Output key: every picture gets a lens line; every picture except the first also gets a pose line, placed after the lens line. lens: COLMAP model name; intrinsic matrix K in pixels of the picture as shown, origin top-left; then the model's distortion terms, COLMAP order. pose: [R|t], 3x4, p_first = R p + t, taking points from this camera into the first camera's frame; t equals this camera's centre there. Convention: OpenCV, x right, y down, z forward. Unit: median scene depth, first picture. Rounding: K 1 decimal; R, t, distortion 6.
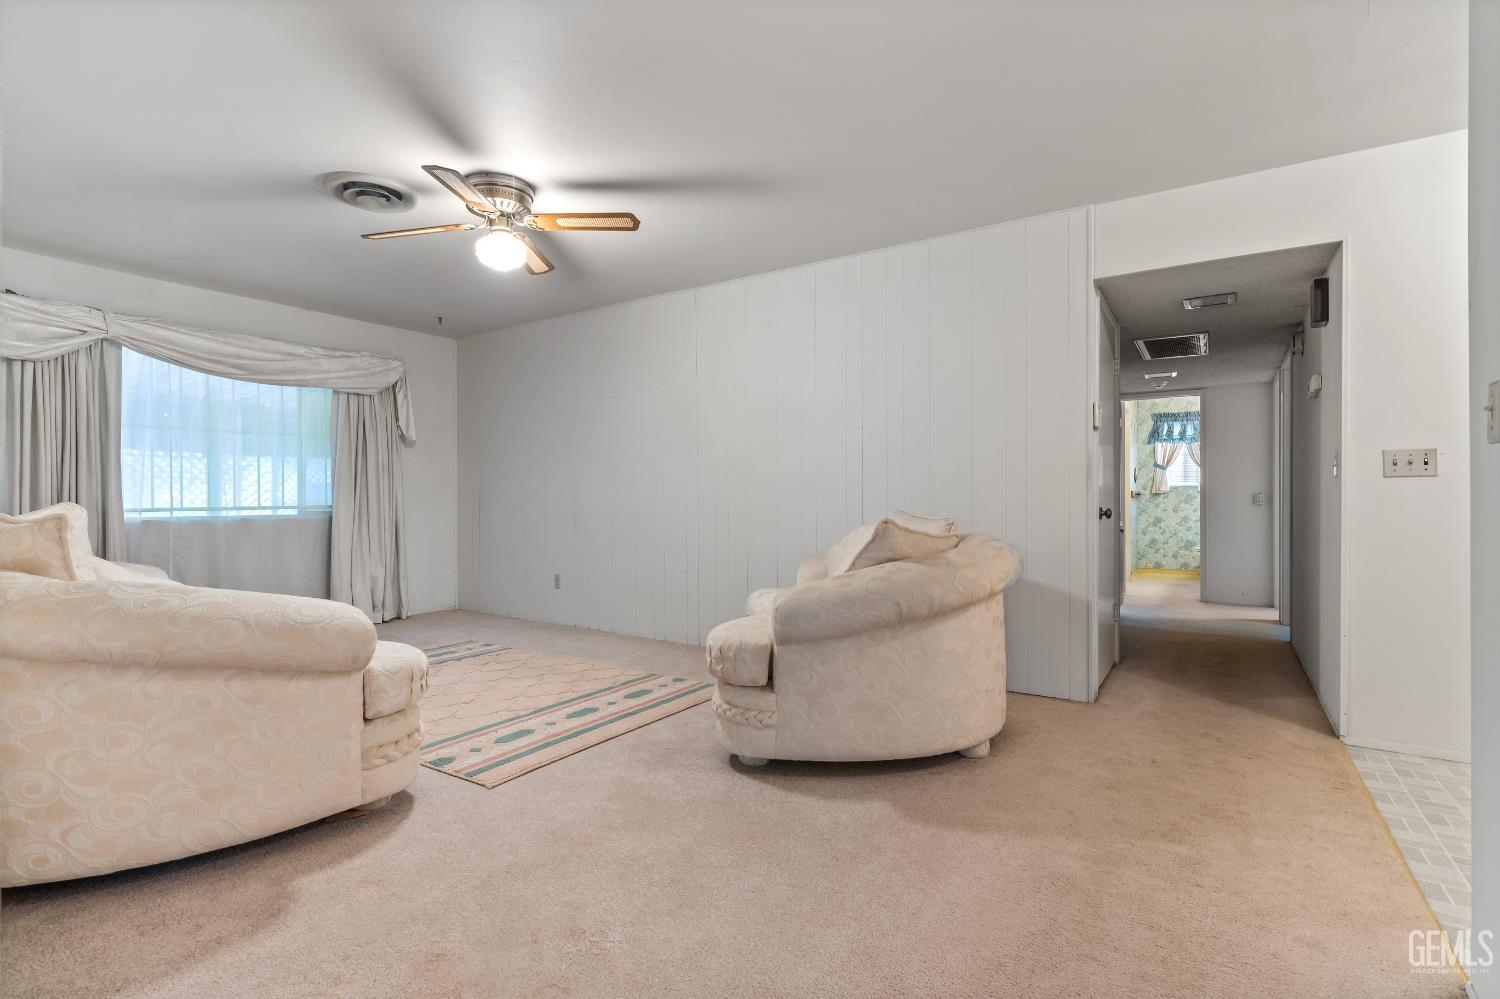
lens RADIAL K [[703.8, 0, 752.8], [0, 703.8, 497.1], [0, 0, 1]] dist [-0.000107, 0.000004]
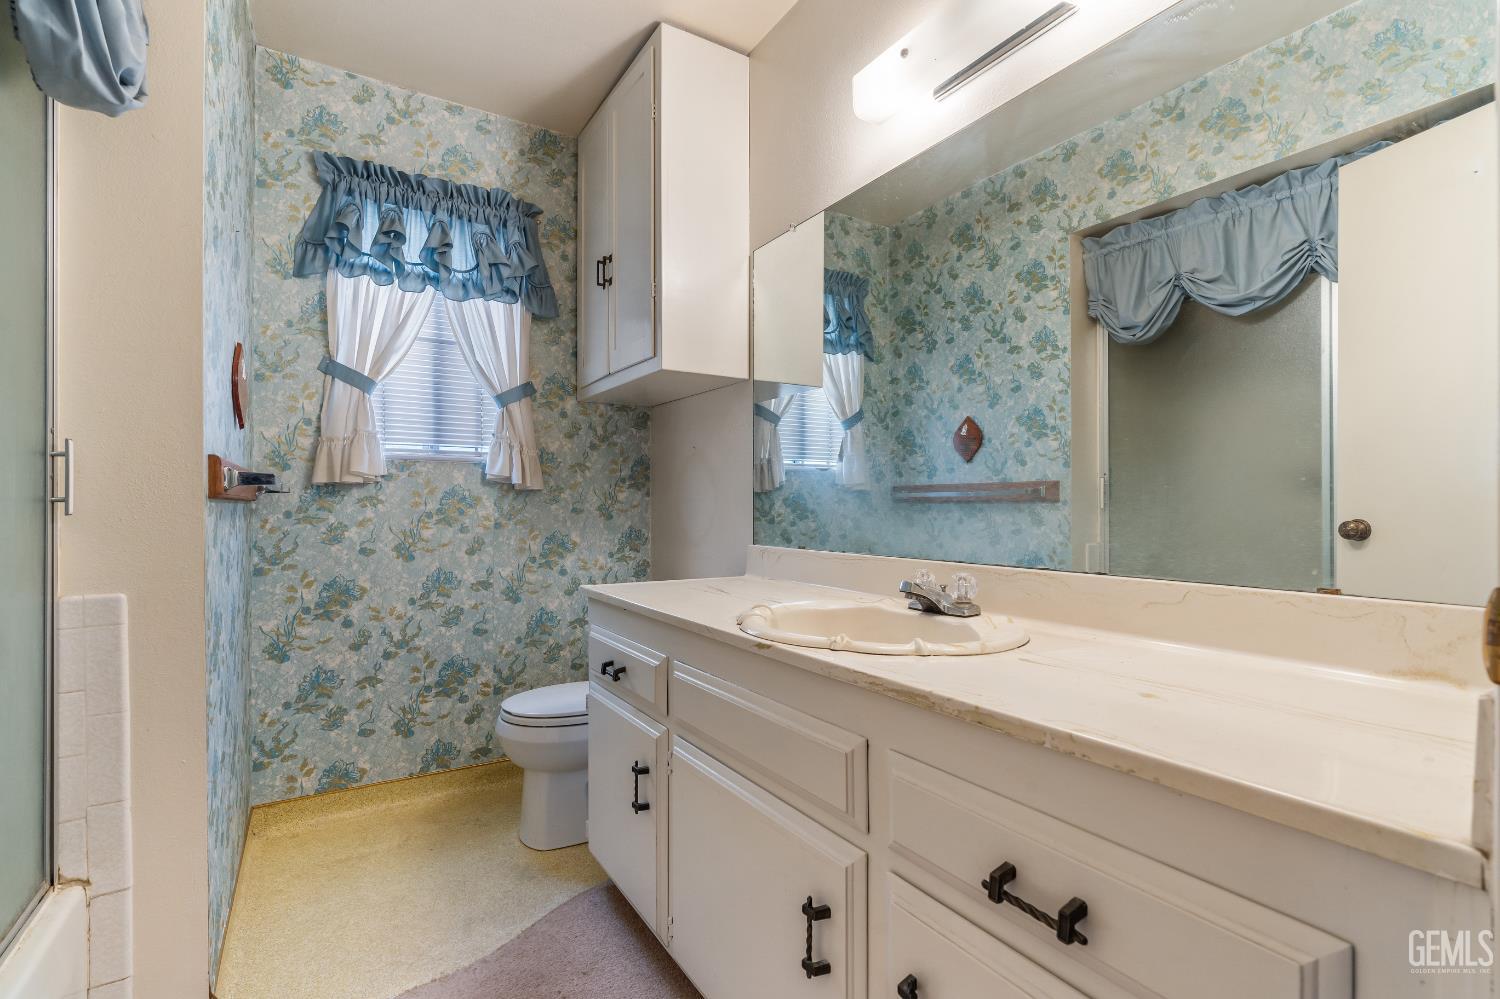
lens RADIAL K [[671.1, 0, 751.8], [0, 671.1, 501.9], [0, 0, 1]] dist [-0.009627, 0.002885]
pose [[0.404122, 0.002534, 0.914702, 0.430589], [0.002150, 0.999991, -0.003720, 0.002113], [-0.914703, 0.003470, 0.404113, 0.792347]]
